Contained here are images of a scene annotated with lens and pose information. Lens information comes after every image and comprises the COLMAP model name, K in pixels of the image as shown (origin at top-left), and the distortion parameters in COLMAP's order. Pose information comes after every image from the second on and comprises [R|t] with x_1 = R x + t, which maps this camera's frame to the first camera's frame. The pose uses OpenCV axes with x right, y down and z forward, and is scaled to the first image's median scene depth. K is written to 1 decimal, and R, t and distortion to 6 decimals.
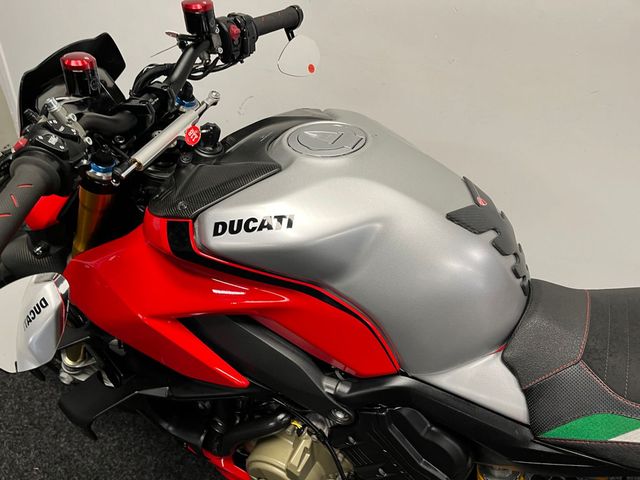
lens RADIAL K [[480.6, 0, 317.2], [0, 480.6, 237.5], [0, 0, 1]] dist [0.084361, -0.111760]
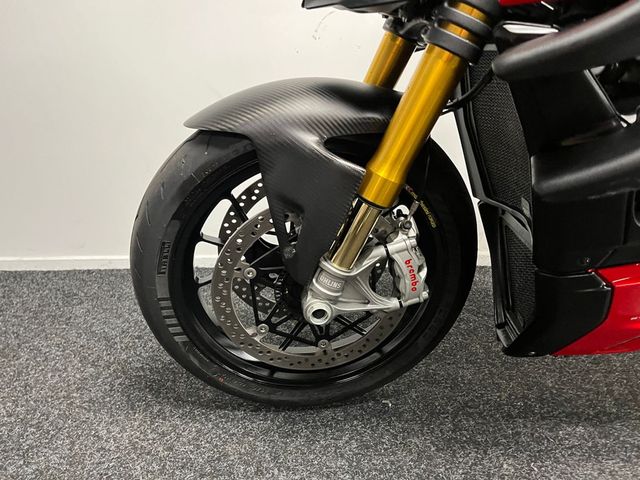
lens RADIAL K [[480.6, 0, 319.3], [0, 480.6, 235.7], [0, 0, 1]] dist [0.084361, -0.111760]
pose [[0.898906, -0.203259, 0.388142, -1.088319], [0.293577, 0.937023, -0.189208, 0.462823], [-0.325240, 0.284029, 0.901968, 0.627713]]
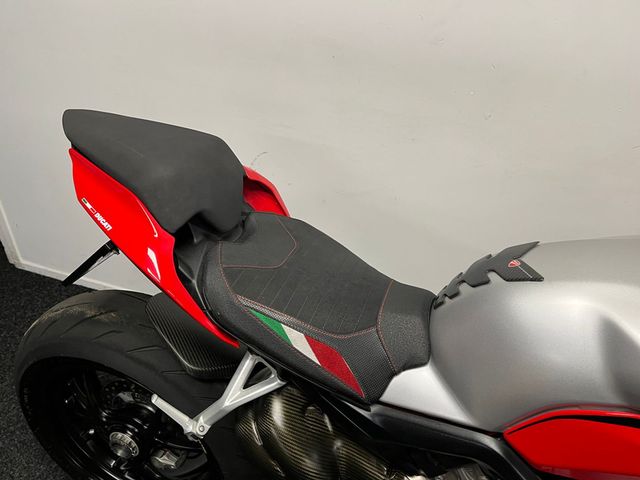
lens RADIAL K [[480.6, 0, 318.5], [0, 480.6, 242.0], [0, 0, 1]] dist [0.084361, -0.111760]
pose [[0.992431, -0.069951, 0.100933, -0.258797], [0.070239, 0.997530, 0.000710, -0.212156], [-0.100734, 0.006385, 0.994893, 0.119158]]
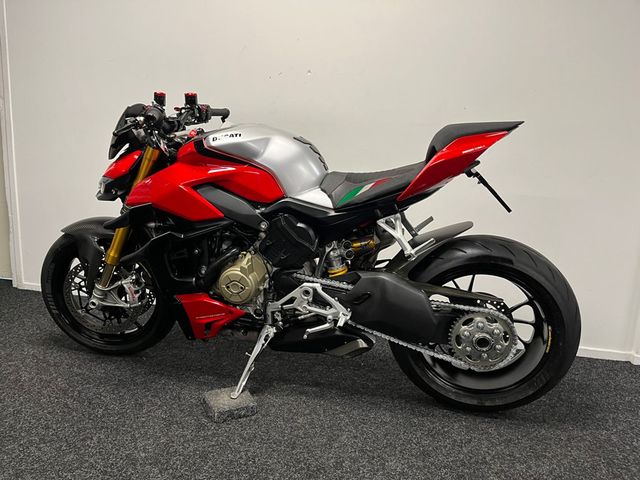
lens RADIAL K [[480.6, 0, 316.2], [0, 480.6, 240.8], [0, 0, 1]] dist [0.084361, -0.111760]
pose [[0.974398, -0.047134, 0.219833, -0.199150], [0.131946, 0.911572, -0.389394, 1.237797], [-0.182040, 0.408431, 0.894453, -1.018861]]
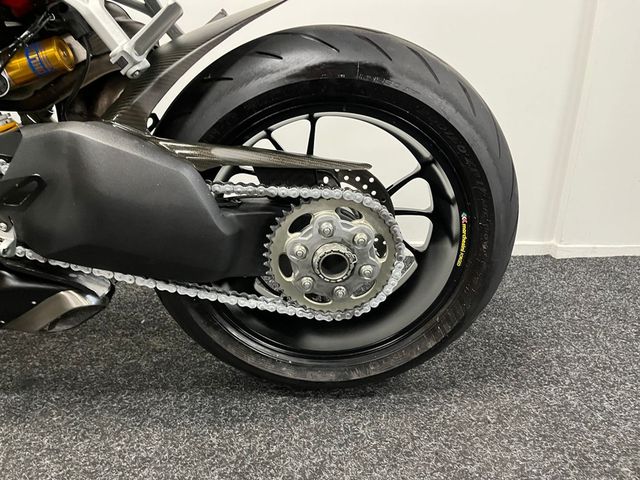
lens RADIAL K [[480.6, 0, 325.6], [0, 480.6, 240.2], [0, 0, 1]] dist [0.084361, -0.111760]
pose [[0.882455, -0.192669, 0.429130, 0.511625], [0.290626, 0.940639, -0.175313, 1.038306], [-0.369879, 0.279422, 0.886066, 0.032067]]
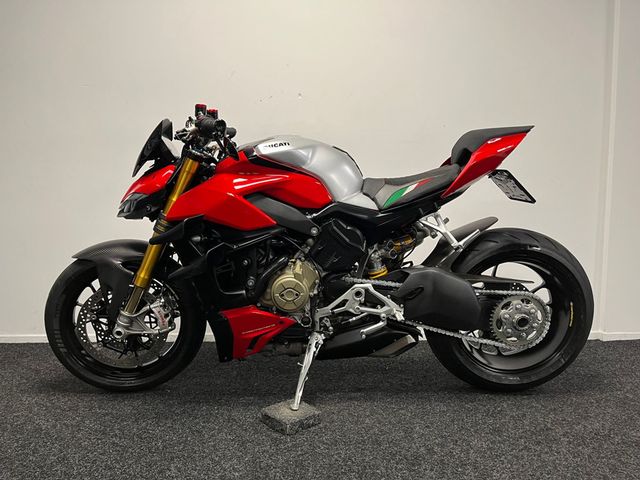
lens RADIAL K [[480.6, 0, 317.3], [0, 480.6, 240.8], [0, 0, 1]] dist [0.084361, -0.111760]
pose [[0.893009, -0.088464, 0.441259, -0.898141], [0.293181, 0.858239, -0.421272, 1.271502], [-0.341439, 0.505569, 0.792351, -0.798719]]
